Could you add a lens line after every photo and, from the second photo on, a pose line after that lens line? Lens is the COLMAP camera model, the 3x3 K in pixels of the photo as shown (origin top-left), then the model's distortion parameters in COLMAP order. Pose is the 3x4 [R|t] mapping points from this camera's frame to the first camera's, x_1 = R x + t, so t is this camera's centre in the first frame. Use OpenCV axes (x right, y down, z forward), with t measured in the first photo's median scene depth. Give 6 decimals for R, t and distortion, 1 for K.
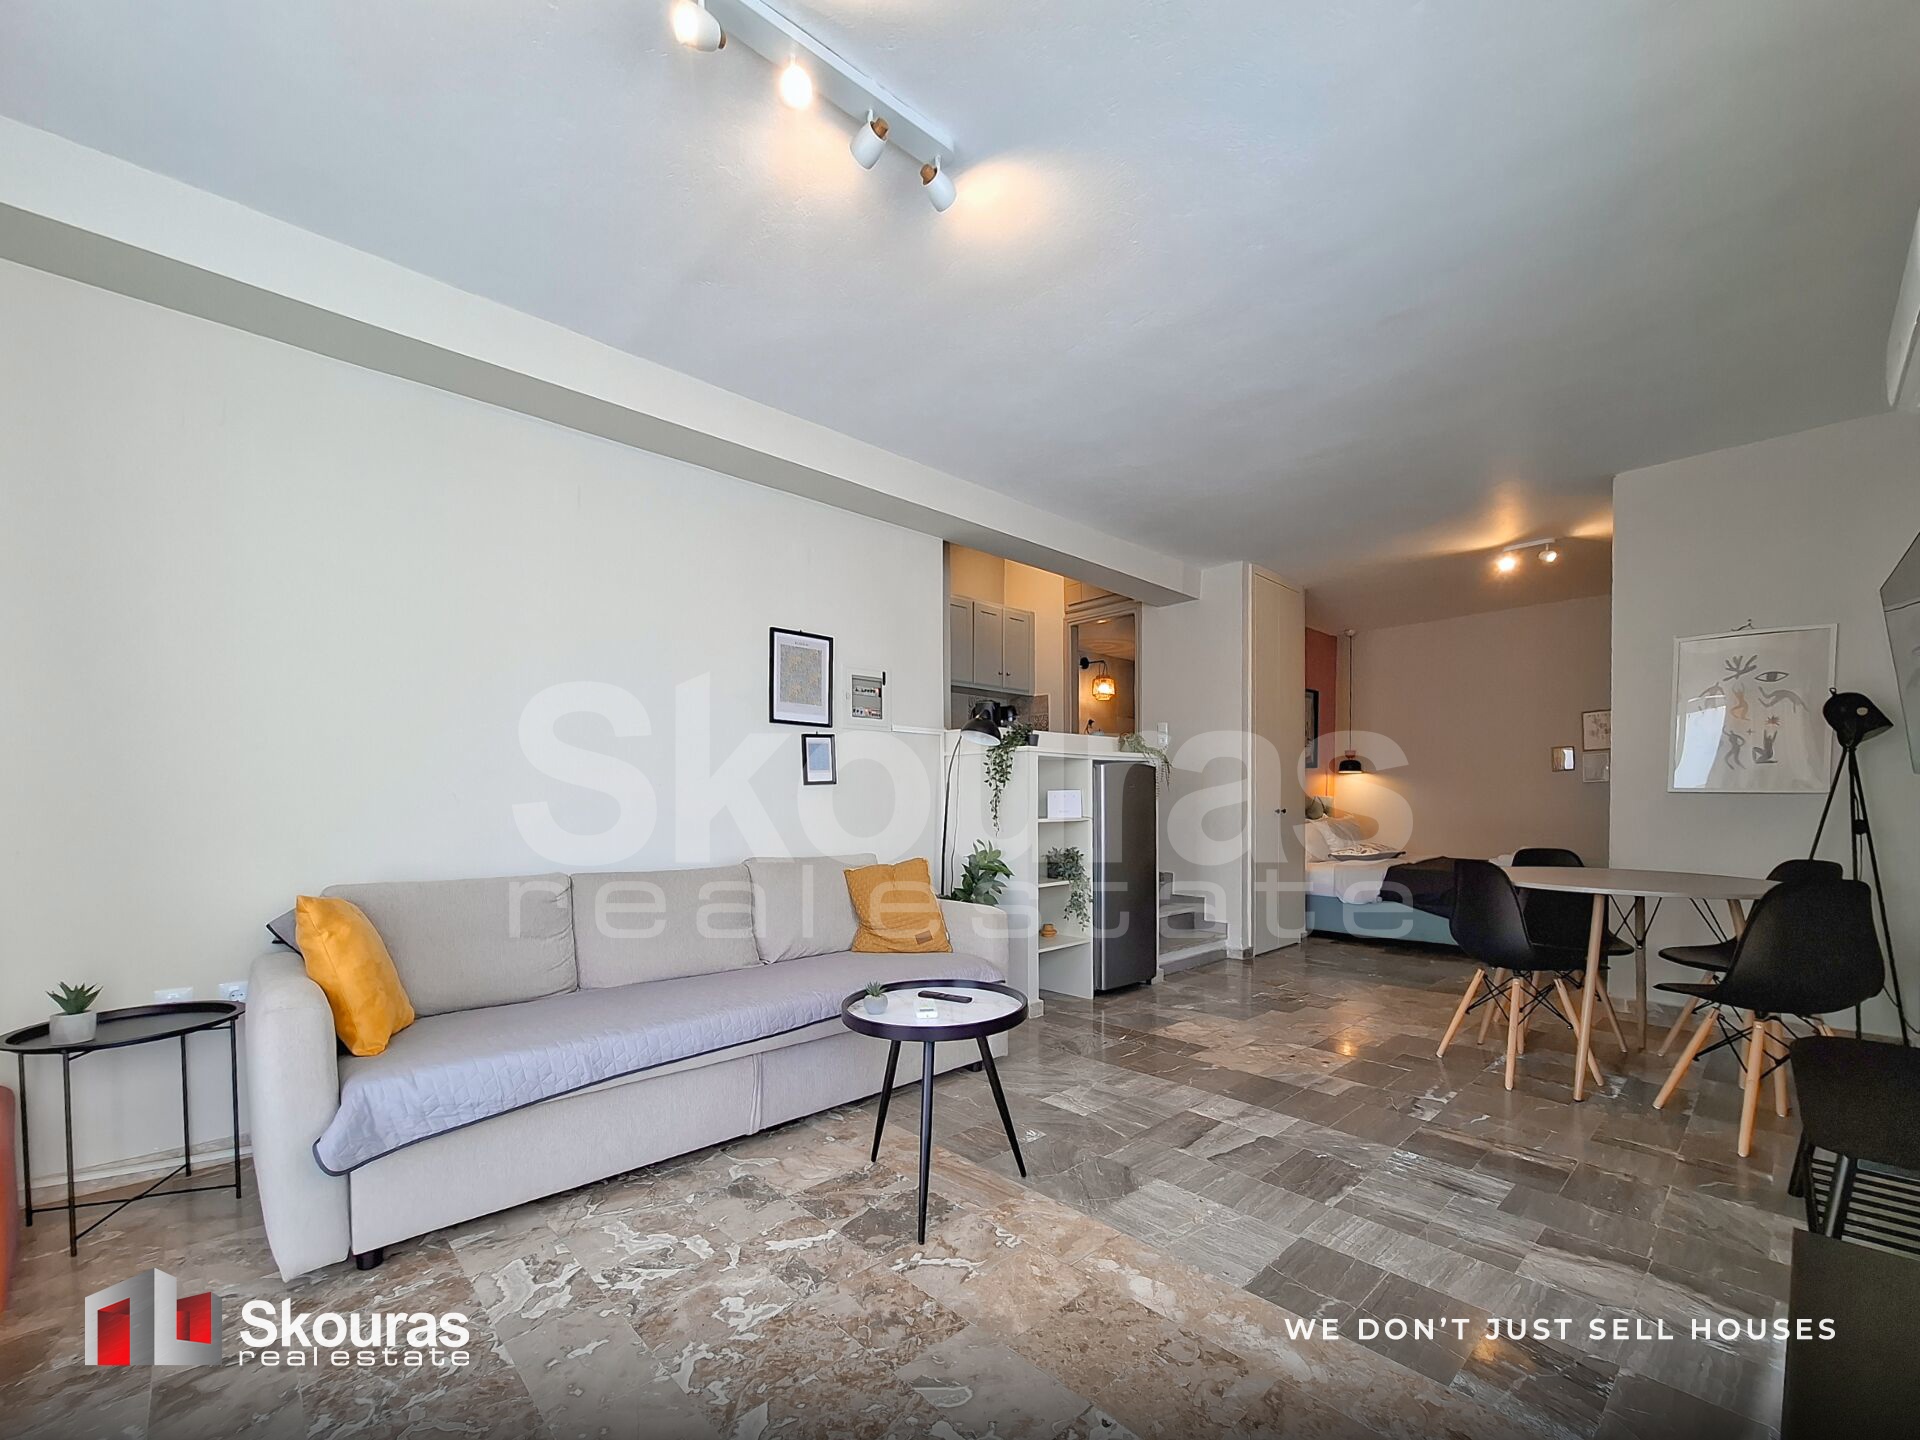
lens RADIAL K [[804.3, 0, 959.7], [0, 804.3, 818.6], [0, 0, 1]] dist [-0.009457, 0.000054]
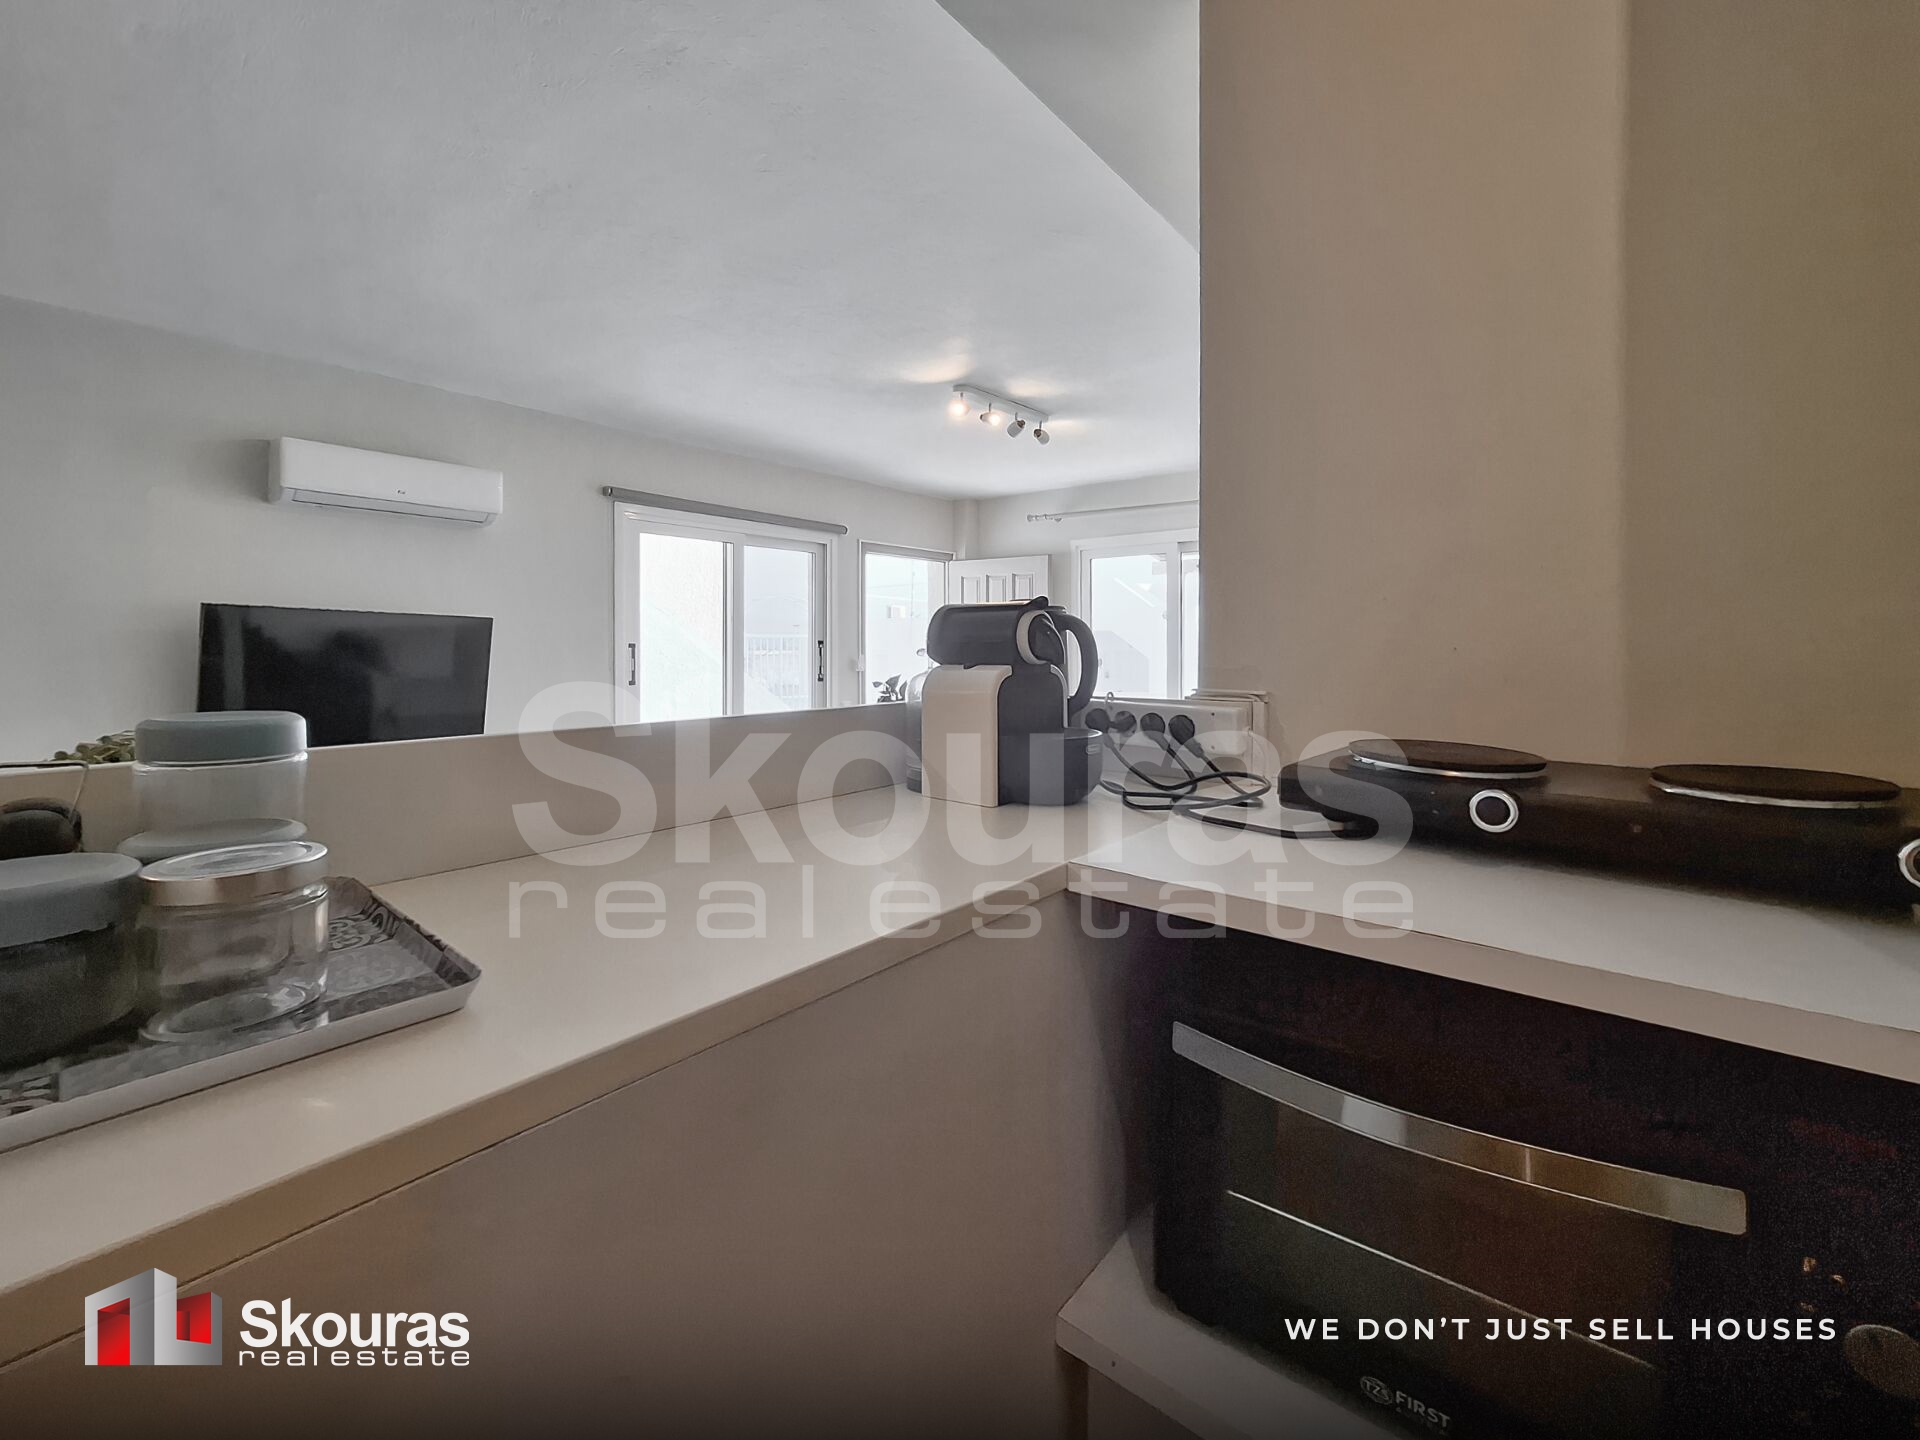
lens RADIAL K [[795.3, 0, 962.8], [0, 795.3, 641.5], [0, 0, 1]] dist [-0.004033, 0.000150]
pose [[-0.992213, 0.005388, -0.124438, 0.096750], [0.003457, 0.999870, 0.015731, -0.148204], [0.124507, 0.015178, -0.992103, 1.422304]]
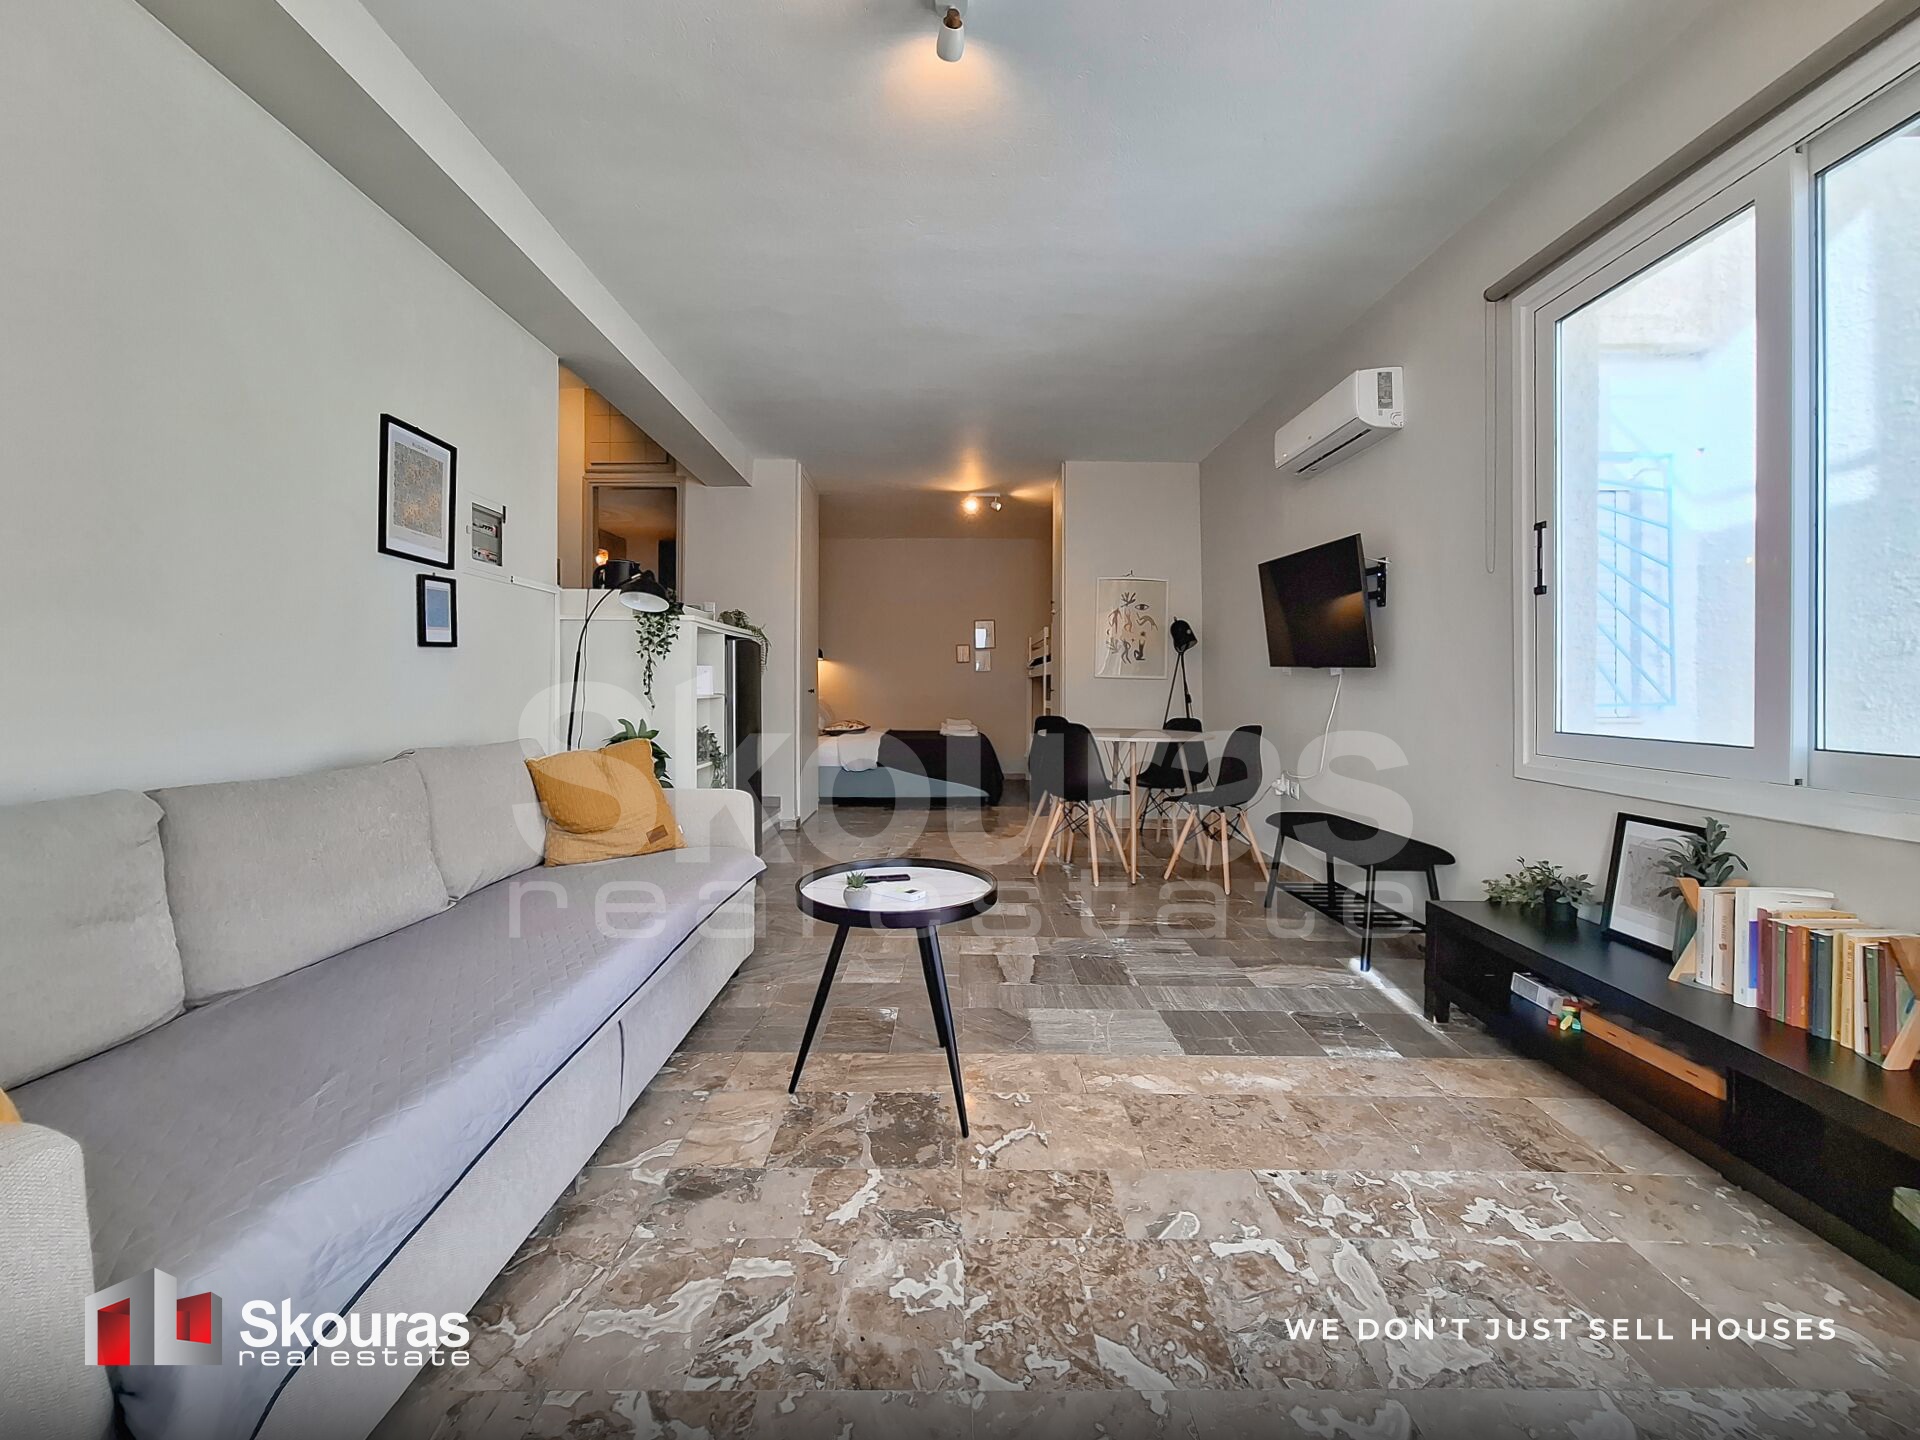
lens RADIAL K [[769.1, 0, 963.4], [0, 769.1, 686.3], [0, 0, 1]] dist [-0.009590, 0.000179]
pose [[0.680278, 0.008291, 0.732908, -0.352067], [0.008409, 0.999782, -0.019115, 0.009905], [-0.732906, 0.019166, 0.680060, 0.188837]]
